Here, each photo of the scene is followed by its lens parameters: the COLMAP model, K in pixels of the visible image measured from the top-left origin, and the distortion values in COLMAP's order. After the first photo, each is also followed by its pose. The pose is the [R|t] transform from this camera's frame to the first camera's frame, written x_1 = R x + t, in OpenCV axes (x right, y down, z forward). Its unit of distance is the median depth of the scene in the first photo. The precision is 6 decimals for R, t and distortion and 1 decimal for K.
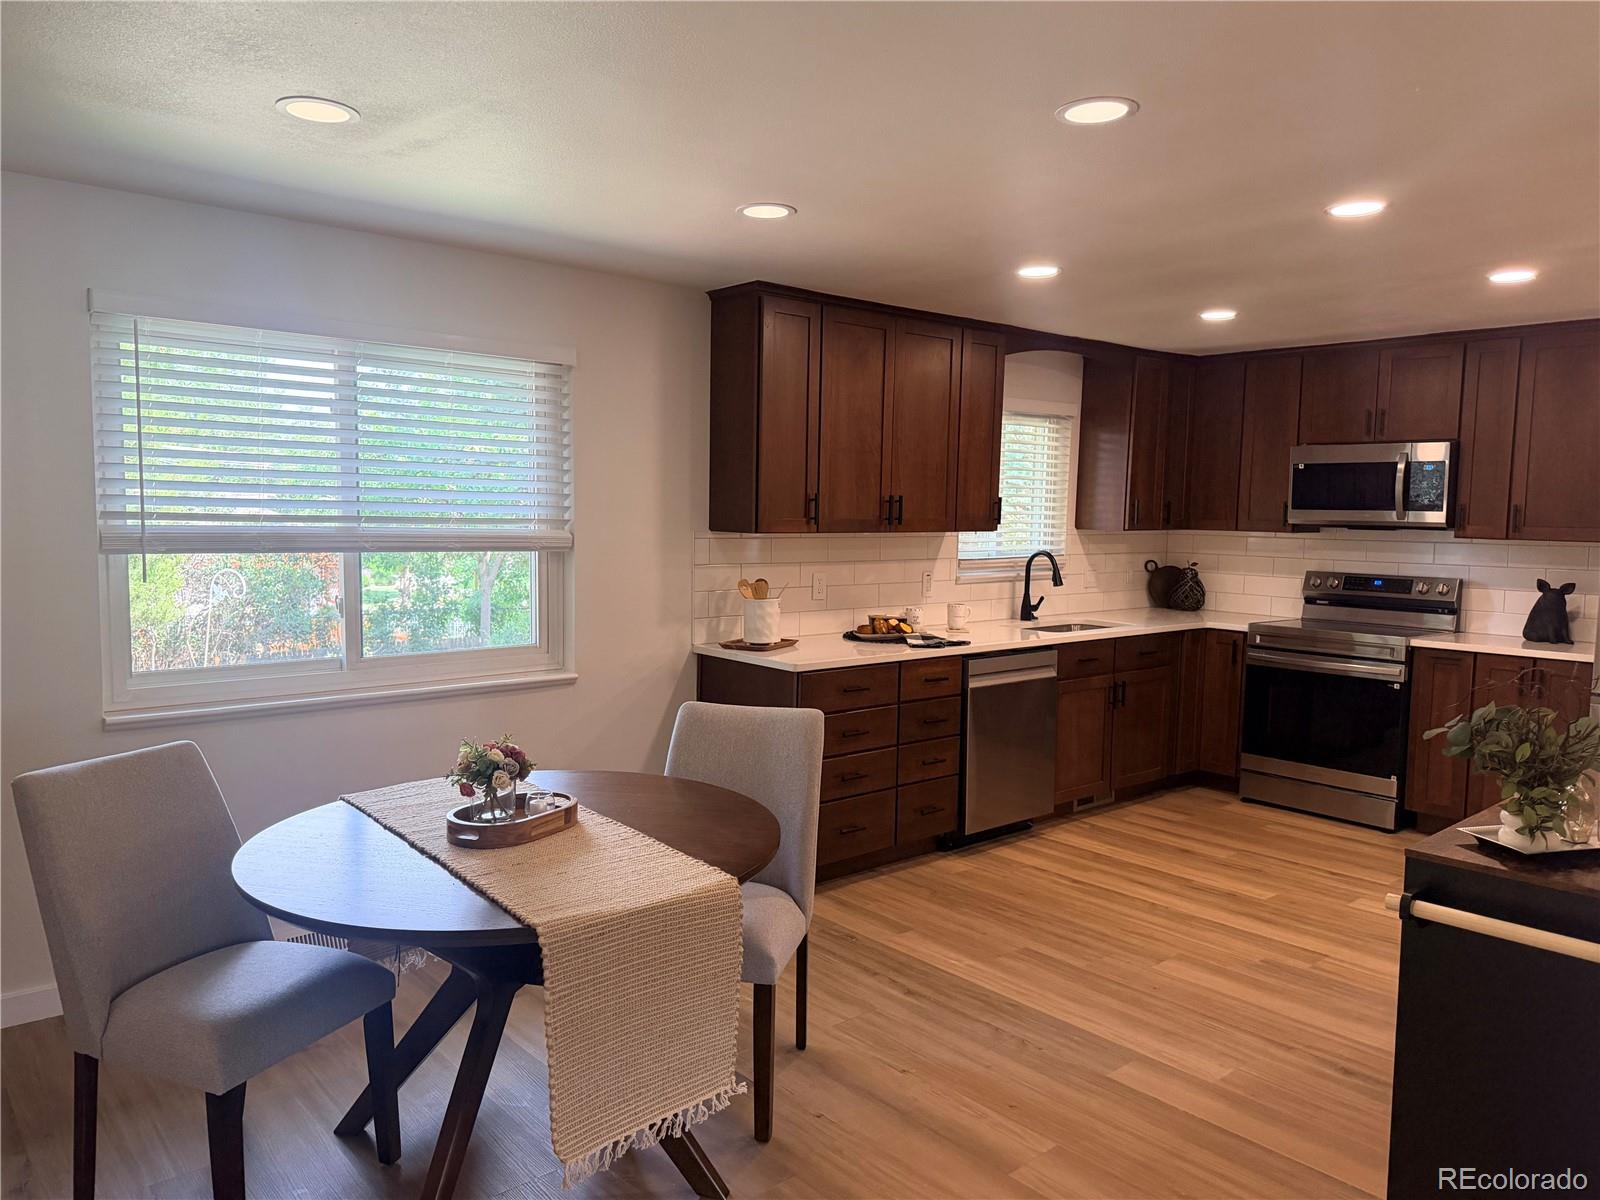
lens RADIAL K [[1104.6, 0, 800.6], [0, 1104.6, 602.2], [0, 0, 1]] dist [0.028510, -0.004351]
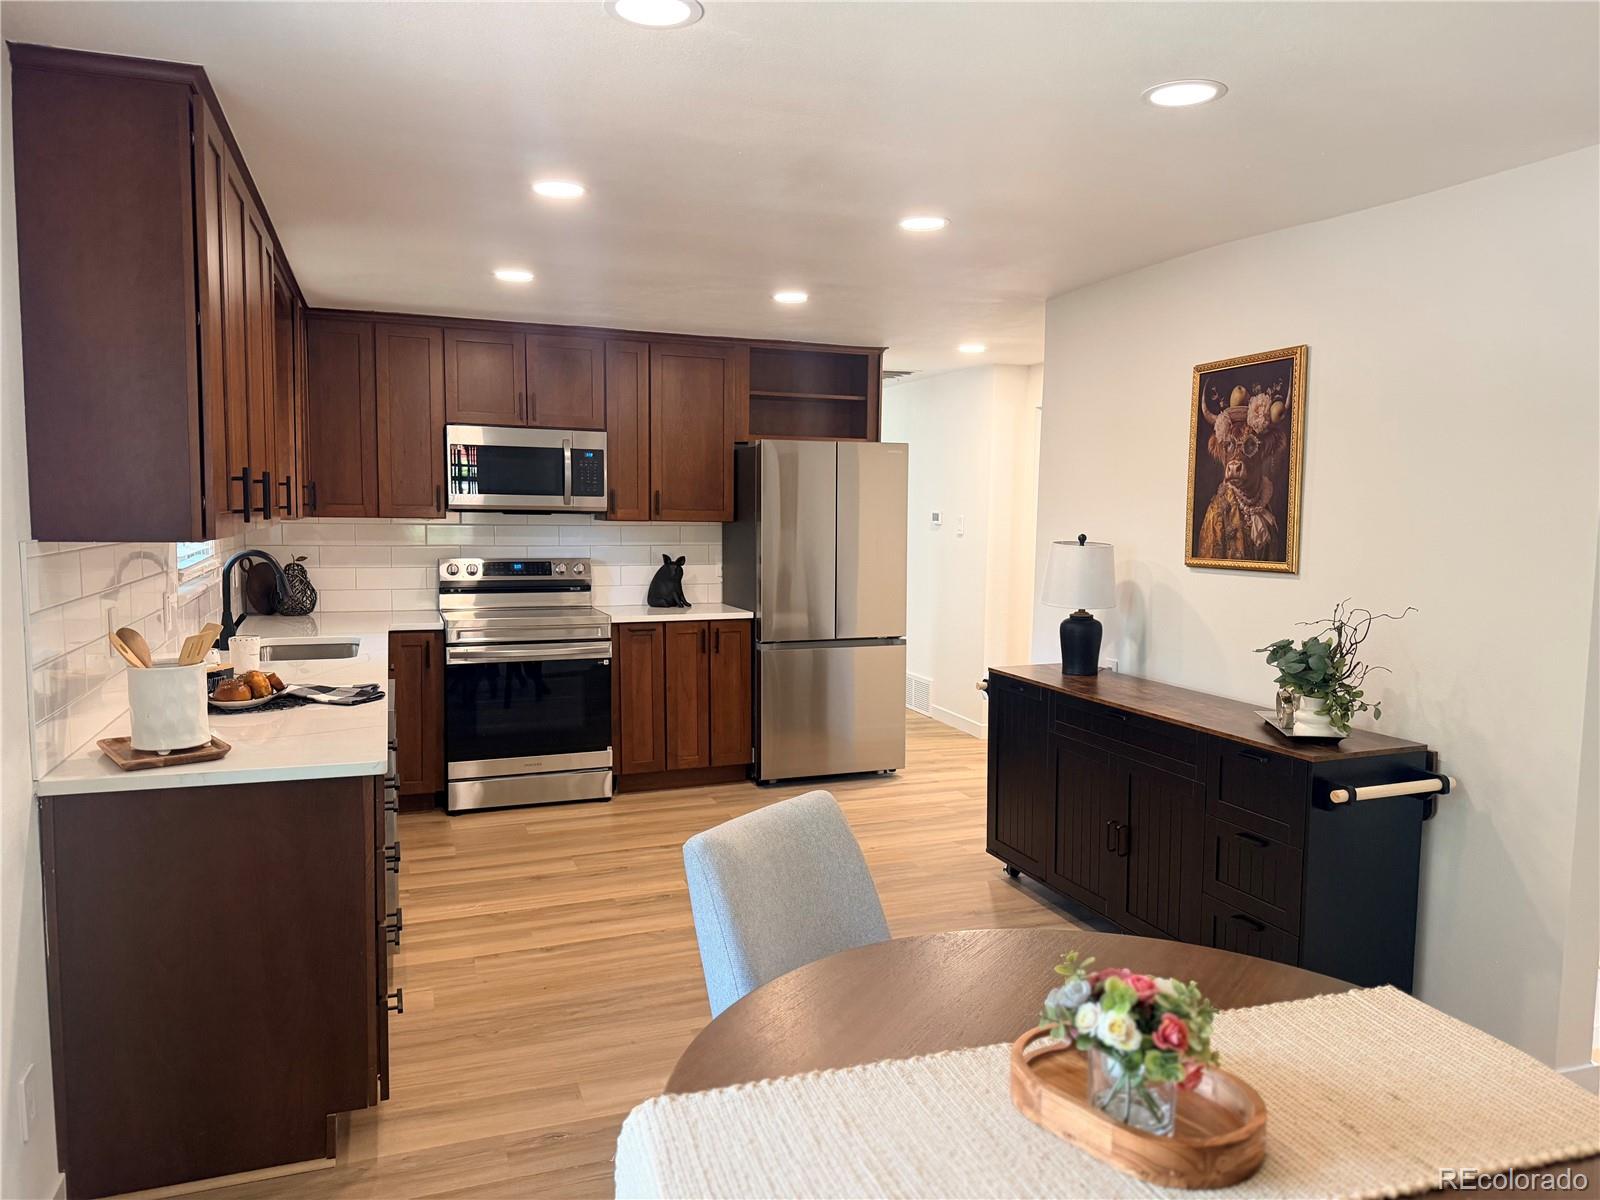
lens RADIAL K [[1104.6, 0, 802.7], [0, 1104.6, 595.1], [0, 0, 1]] dist [0.028510, -0.004351]
pose [[0.343947, -0.086697, 0.934978, -0.377002], [0.074708, 0.995099, 0.064789, -0.042120], [-0.936012, 0.047567, 0.348739, 0.457123]]
